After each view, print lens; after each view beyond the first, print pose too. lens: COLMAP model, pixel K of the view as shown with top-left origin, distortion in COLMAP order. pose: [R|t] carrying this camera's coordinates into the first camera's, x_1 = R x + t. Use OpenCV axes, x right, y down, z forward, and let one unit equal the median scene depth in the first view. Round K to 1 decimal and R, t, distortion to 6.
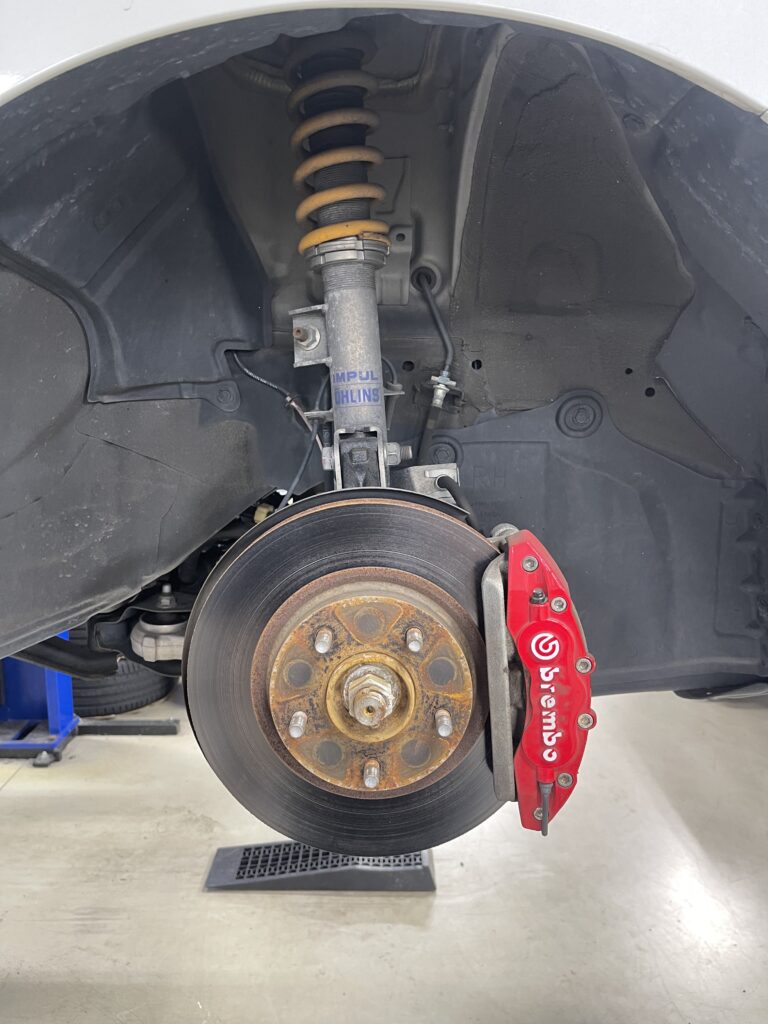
lens RADIAL K [[764.9, 0, 384.0], [0, 764.9, 512.0], [0, 0, 1]] dist [-0.004227, 0.000232]
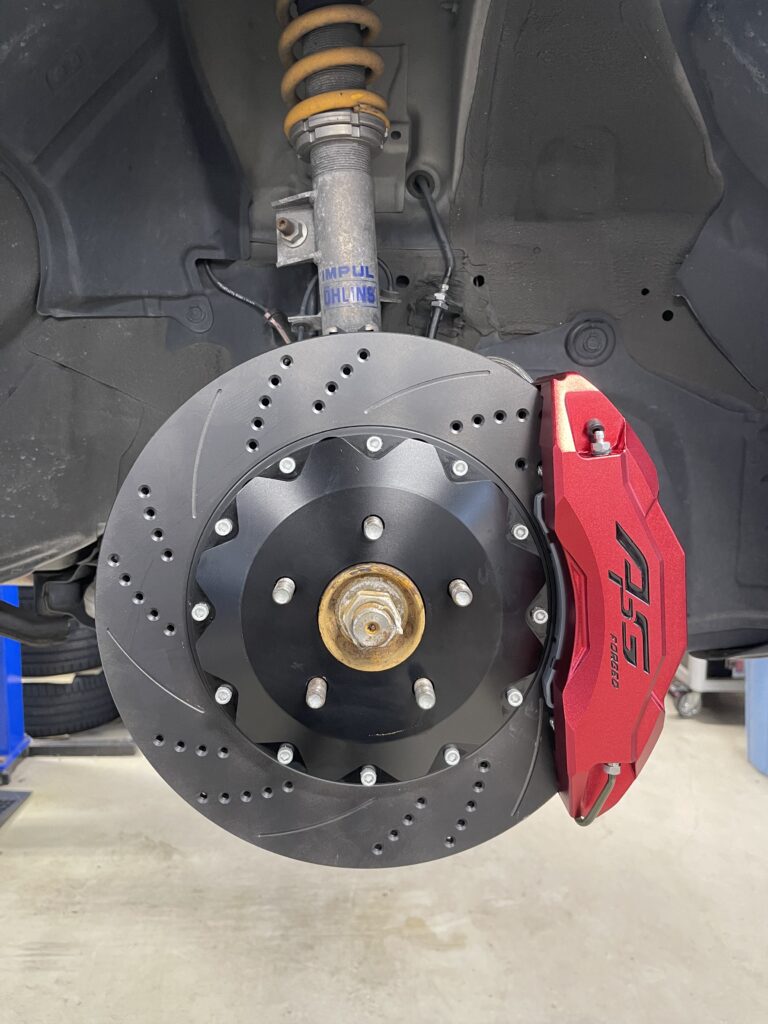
lens RADIAL K [[757.3, 0, 380.2], [0, 757.3, 532.2], [0, 0, 1]] dist [0.002094, 0.004848]
pose [[0.998898, 0.006449, 0.046495, -0.034241], [-0.005517, 0.999782, -0.020138, 0.120695], [-0.046615, 0.019860, 0.998716, 0.120585]]
